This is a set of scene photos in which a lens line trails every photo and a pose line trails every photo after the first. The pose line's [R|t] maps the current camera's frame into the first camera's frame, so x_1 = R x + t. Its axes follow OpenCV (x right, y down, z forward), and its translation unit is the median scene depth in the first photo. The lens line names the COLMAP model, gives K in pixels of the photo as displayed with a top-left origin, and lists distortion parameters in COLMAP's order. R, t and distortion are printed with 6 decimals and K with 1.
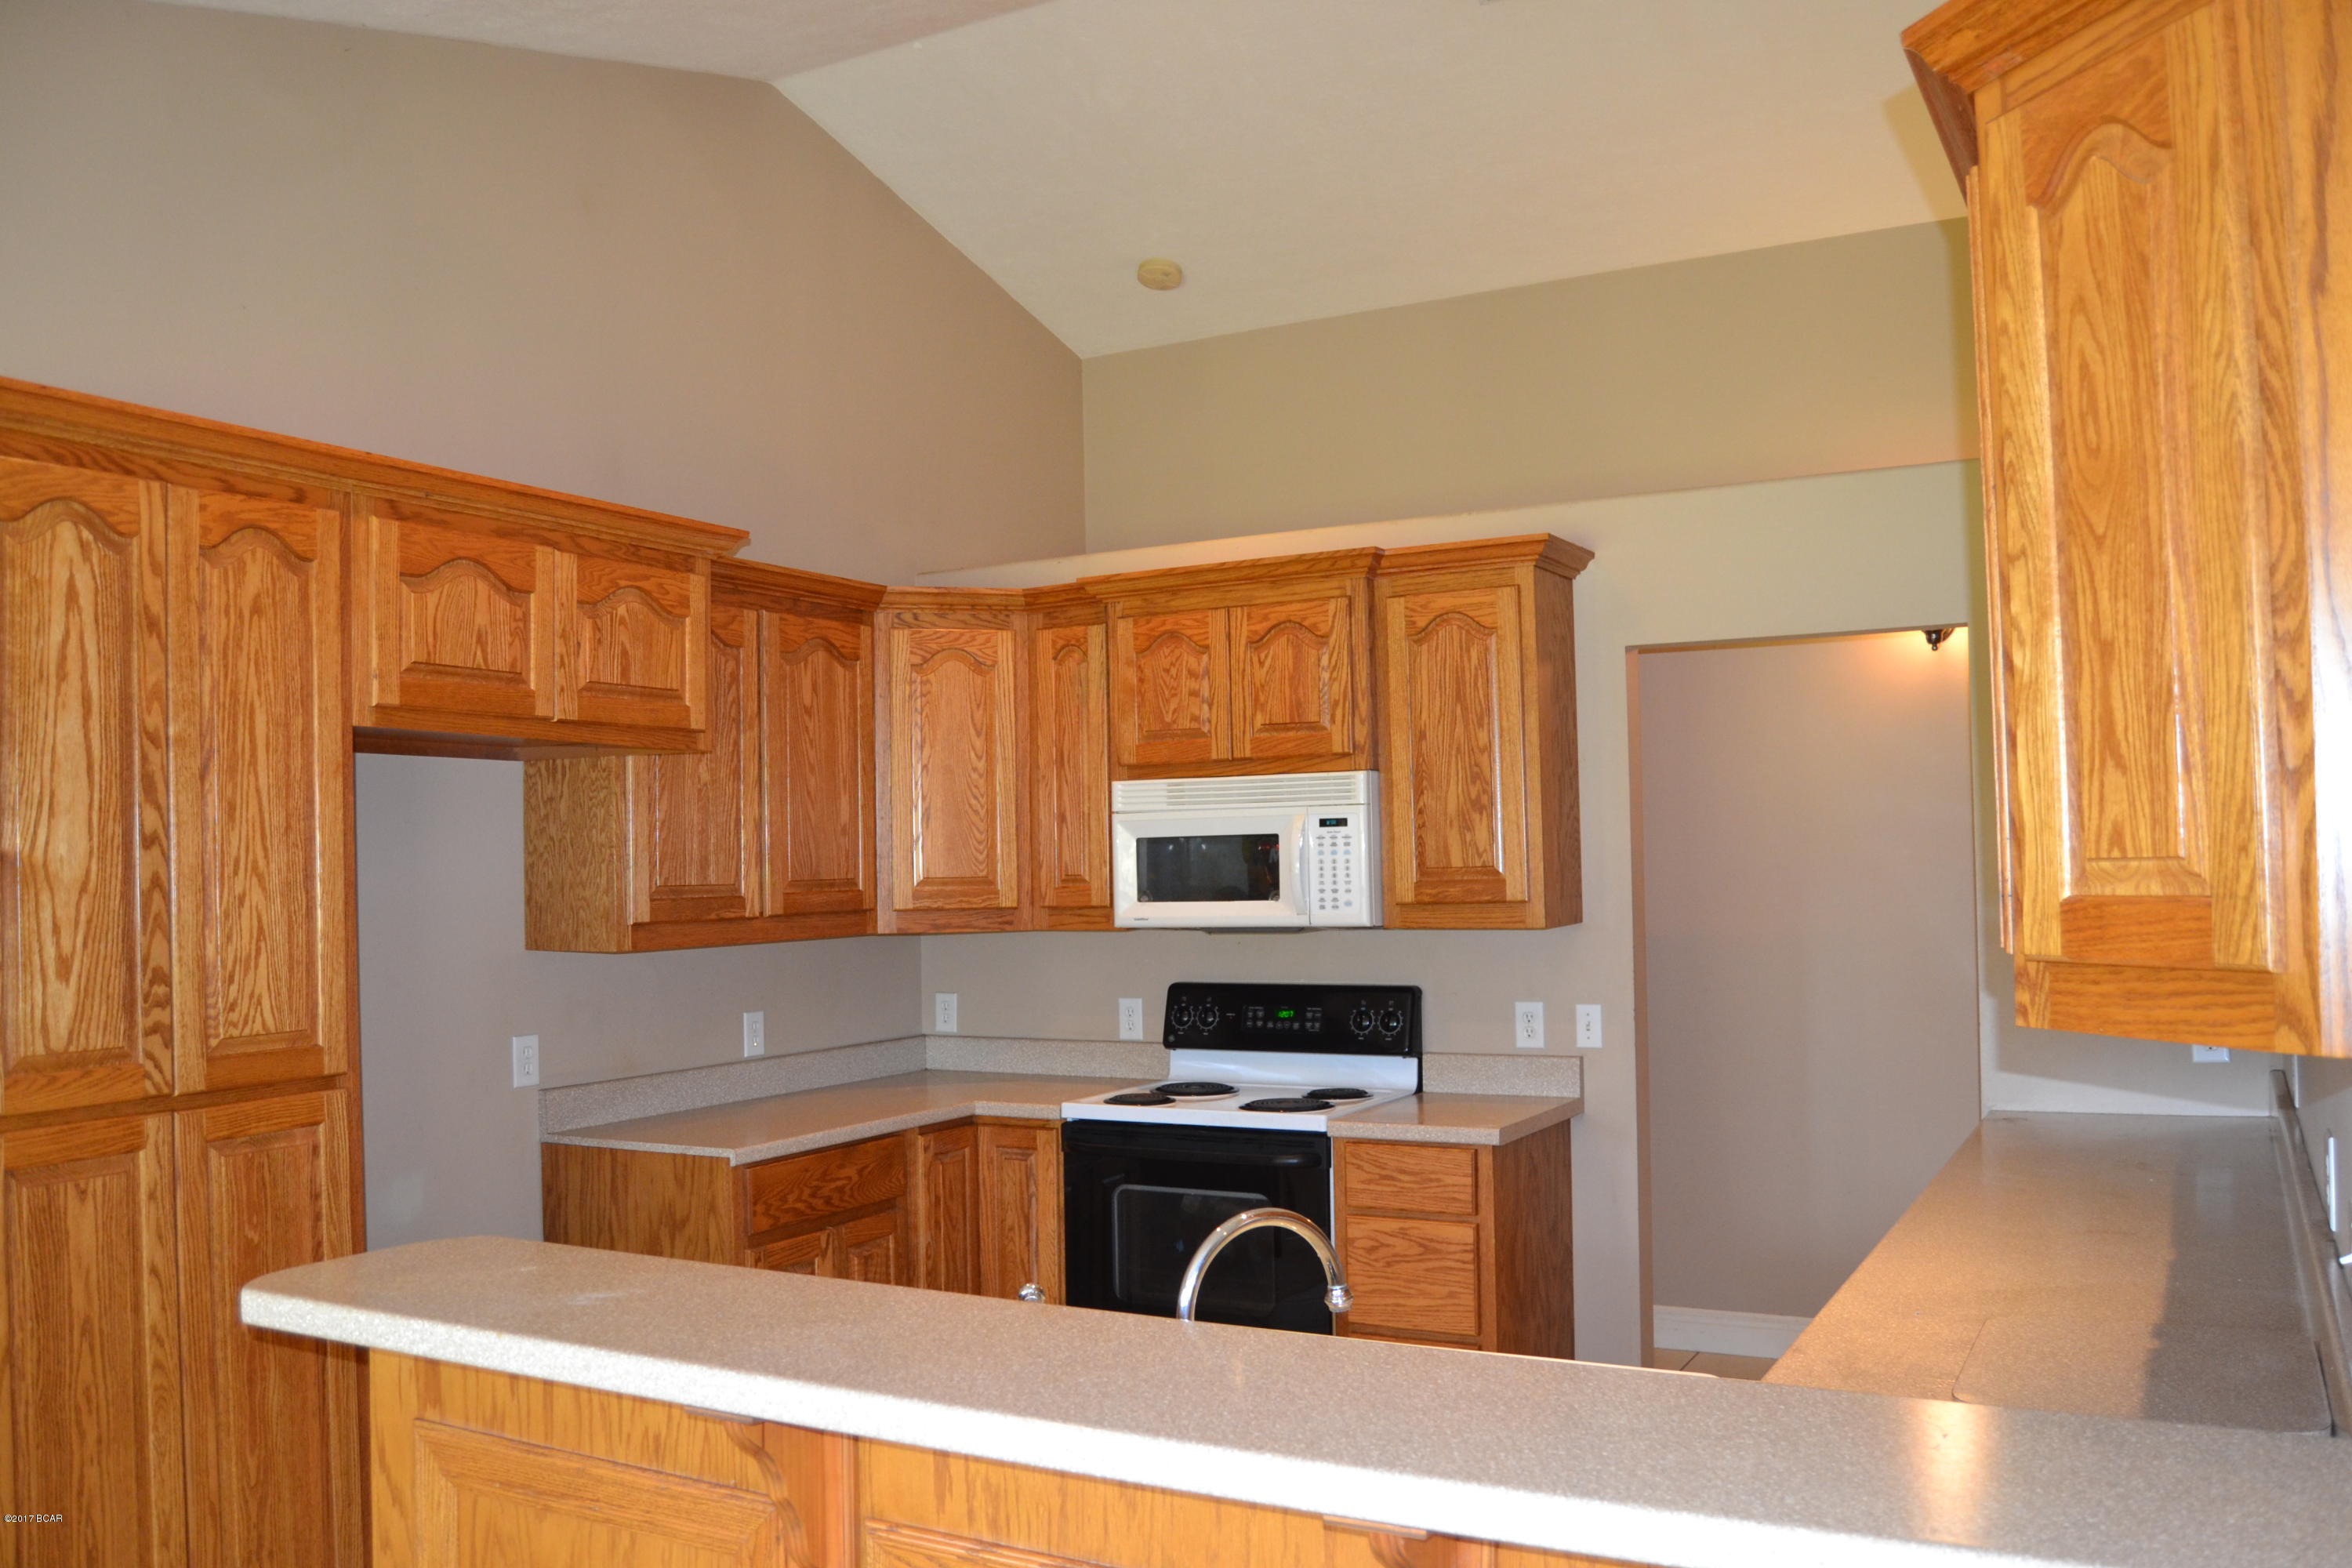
lens RADIAL K [[1870.2, 0, 1198.7], [0, 1870.2, 798.6], [0, 0, 1]] dist [-0.097094, 0.040786]
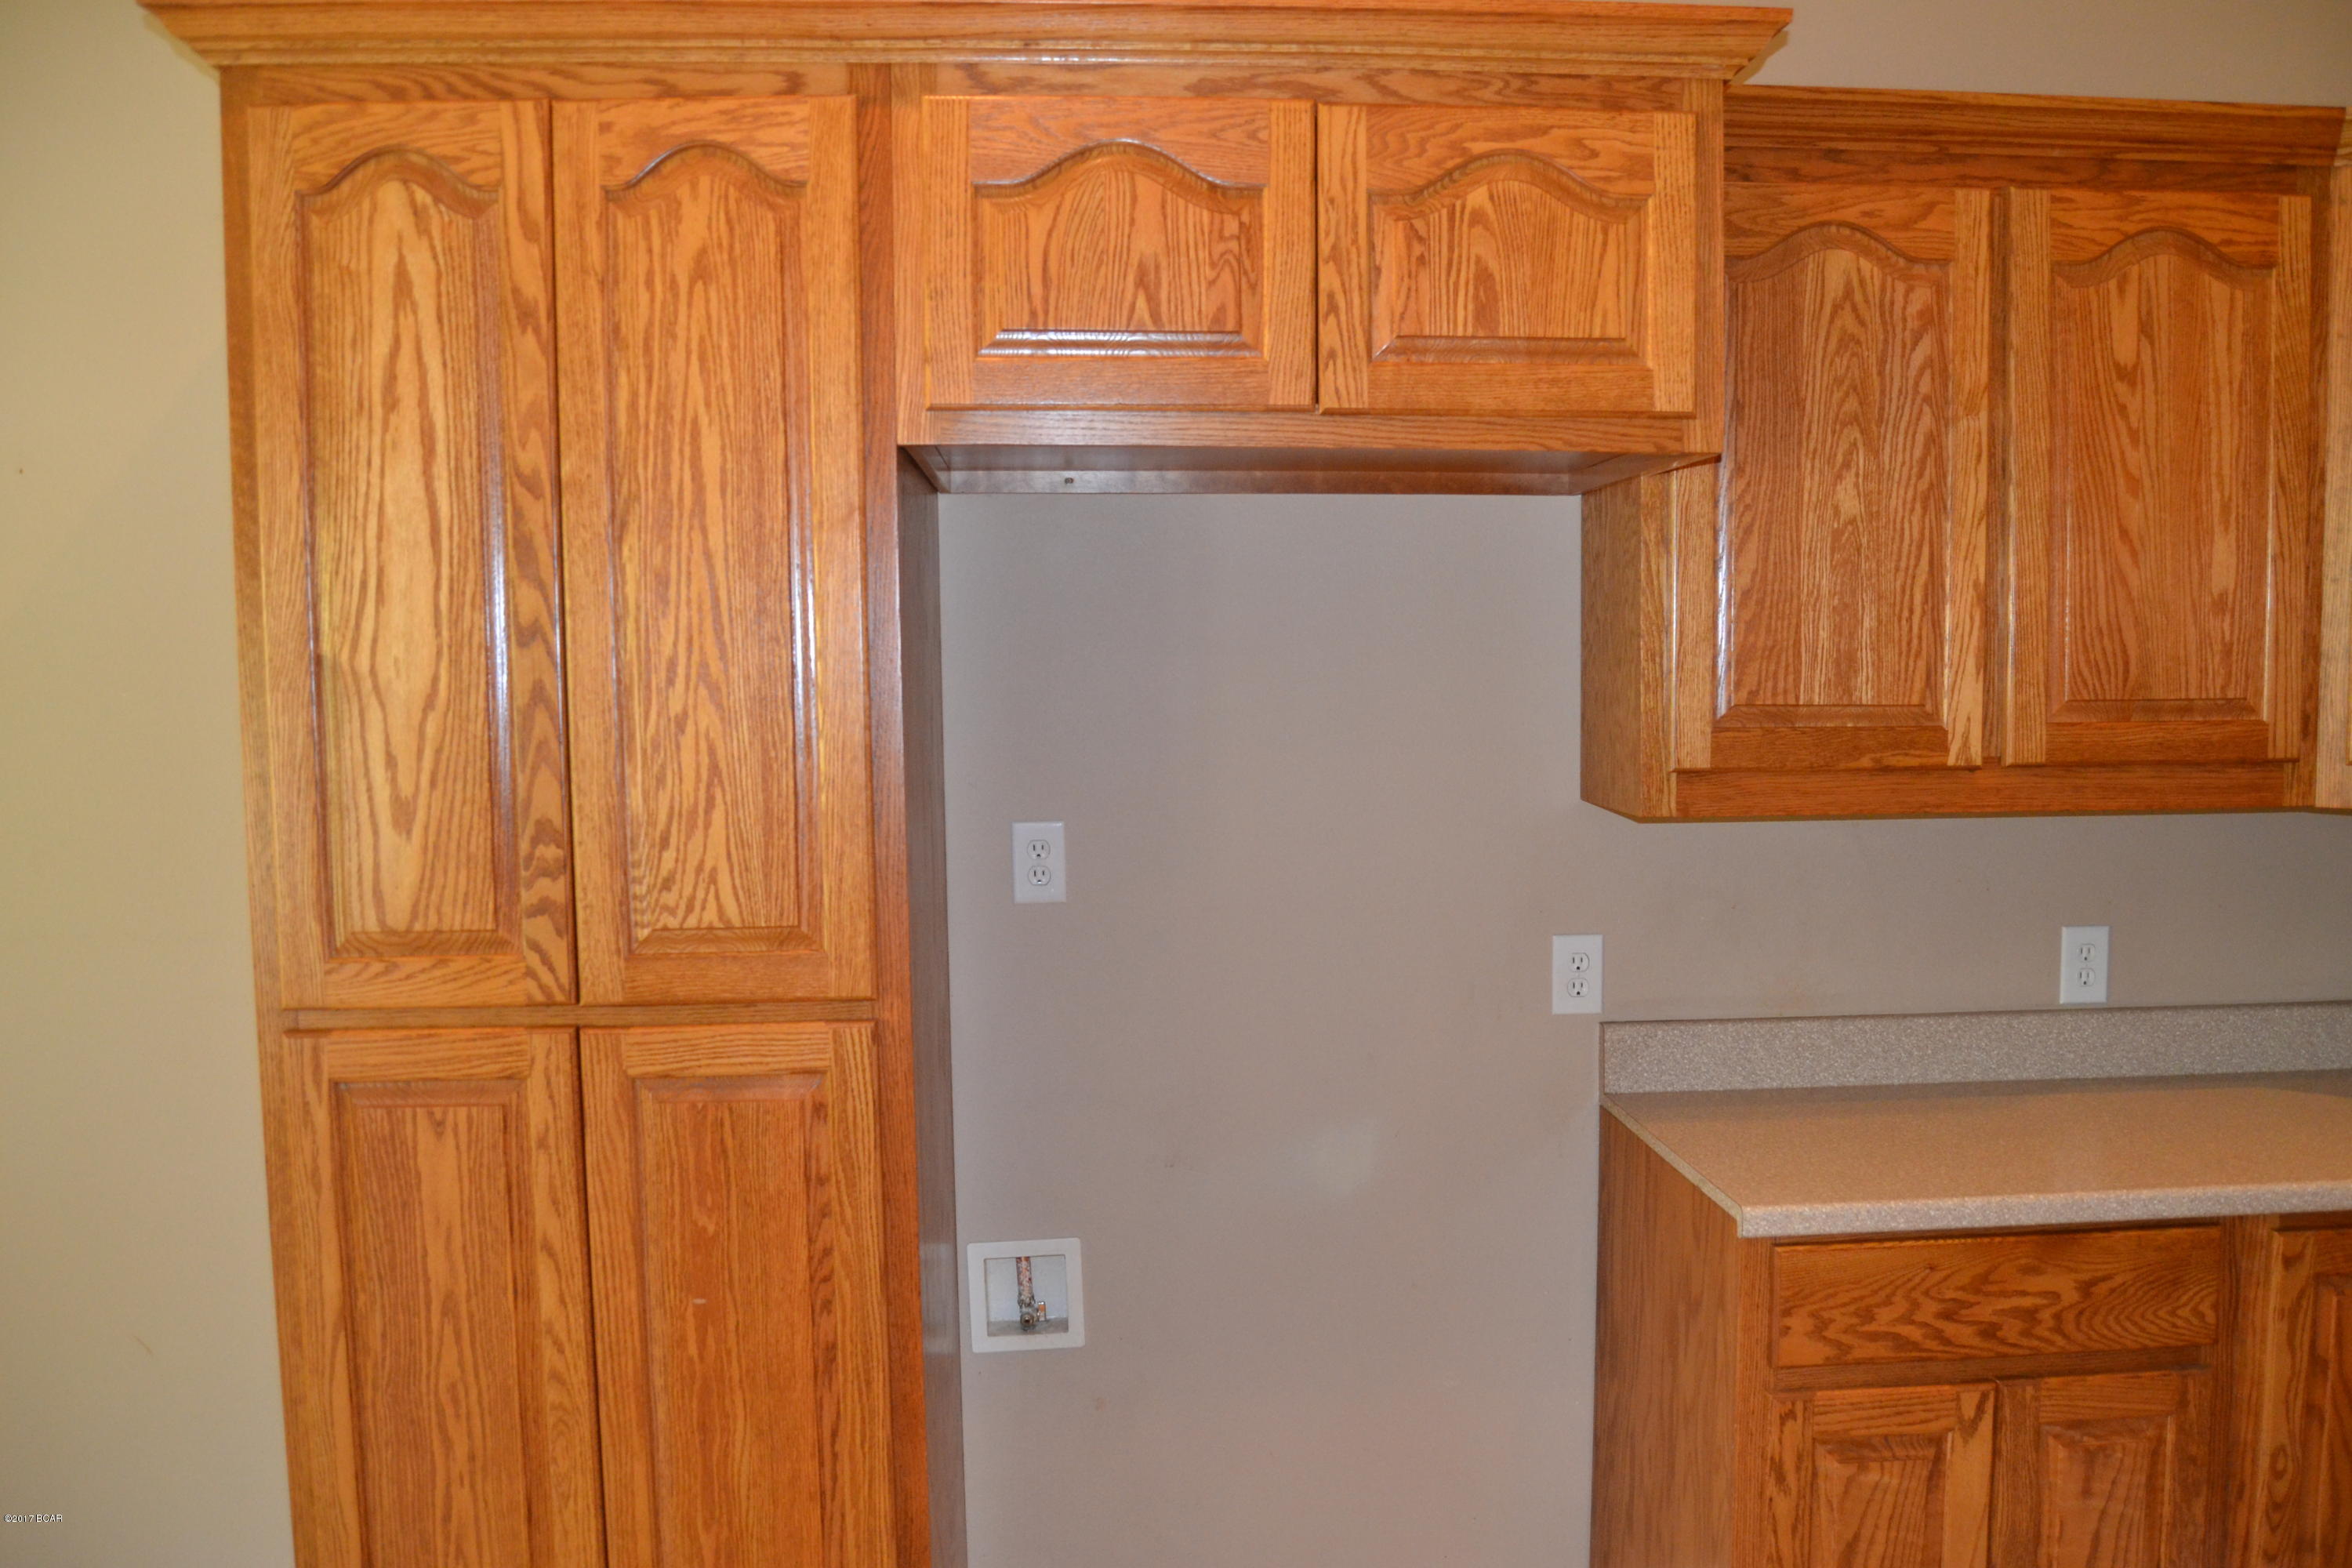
lens RADIAL K [[1870.2, 0, 1176.5], [0, 1870.2, 794.2], [0, 0, 1]] dist [-0.097094, 0.040786]
pose [[0.530039, 0.076132, -0.844549, 0.096381], [0.024933, 0.994132, 0.105264, 0.010399], [0.847607, -0.076851, 0.525031, 0.558061]]
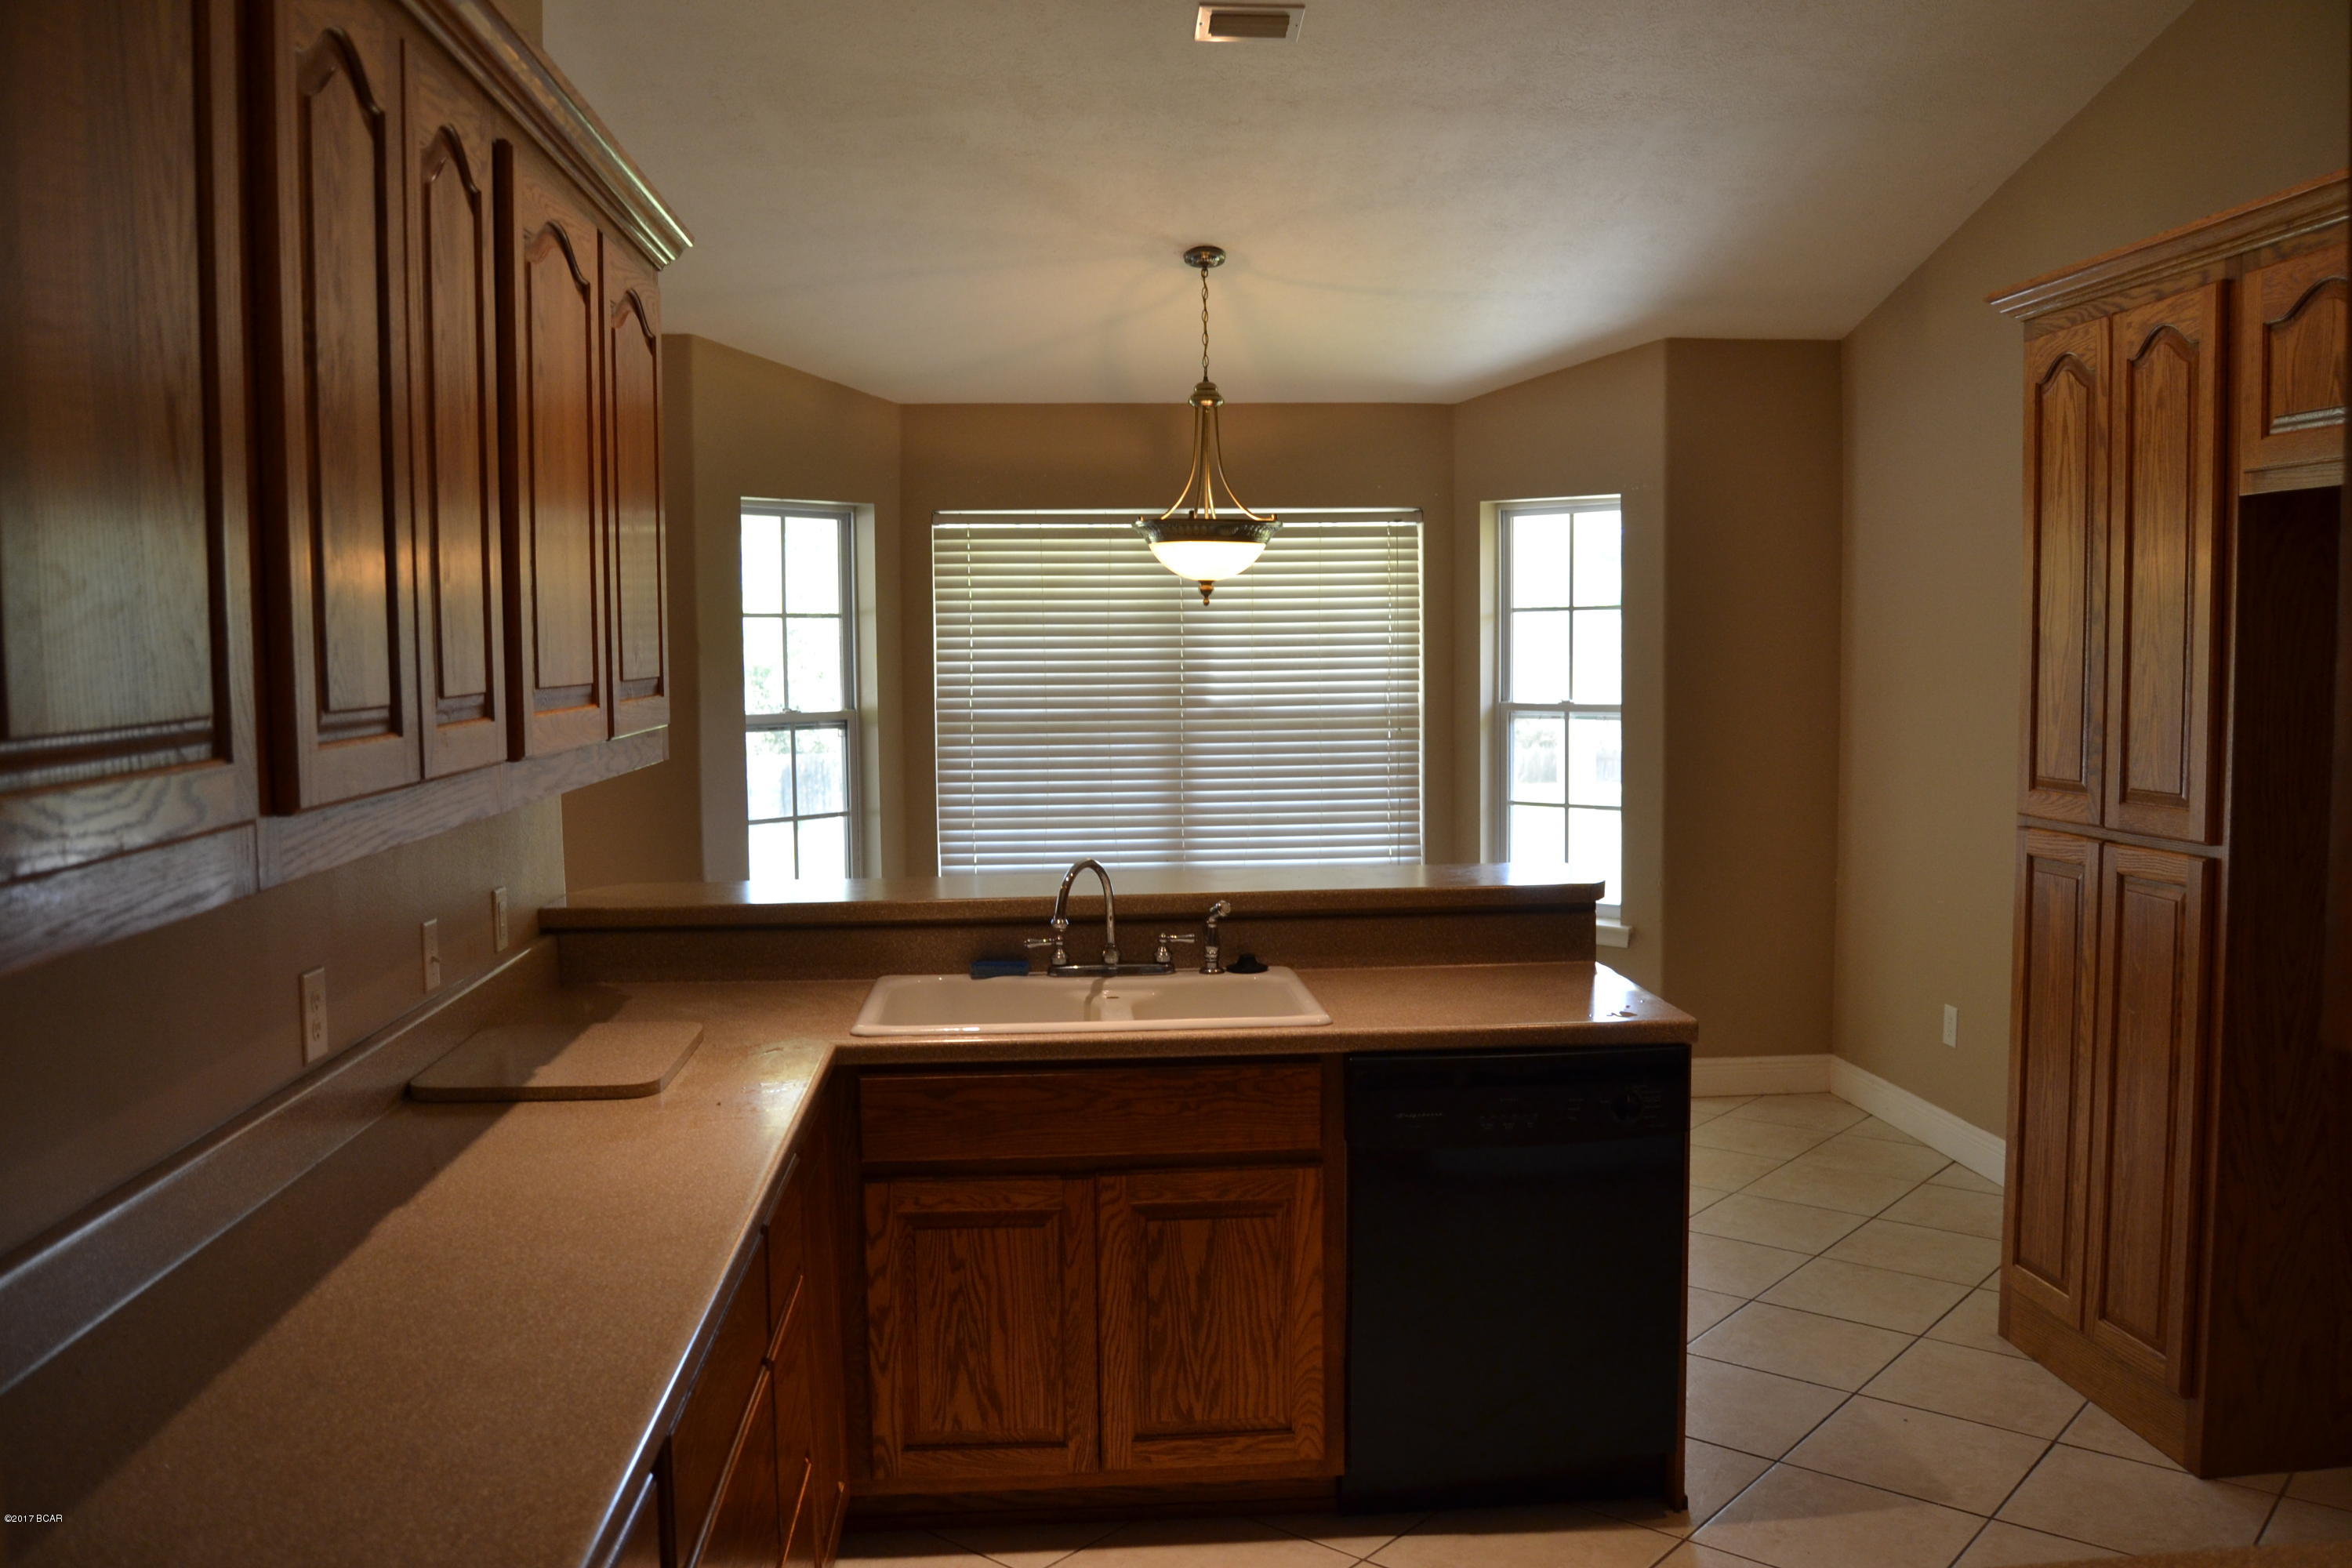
lens RADIAL K [[1870.2, 0, 1178.2], [0, 1870.2, 790.6], [0, 0, 1]] dist [-0.097094, 0.040786]
pose [[-0.842892, 0.074606, -0.532886, 0.405535], [0.047859, 0.996811, 0.063856, 0.020705], [0.535951, 0.028320, -0.843774, 1.139985]]
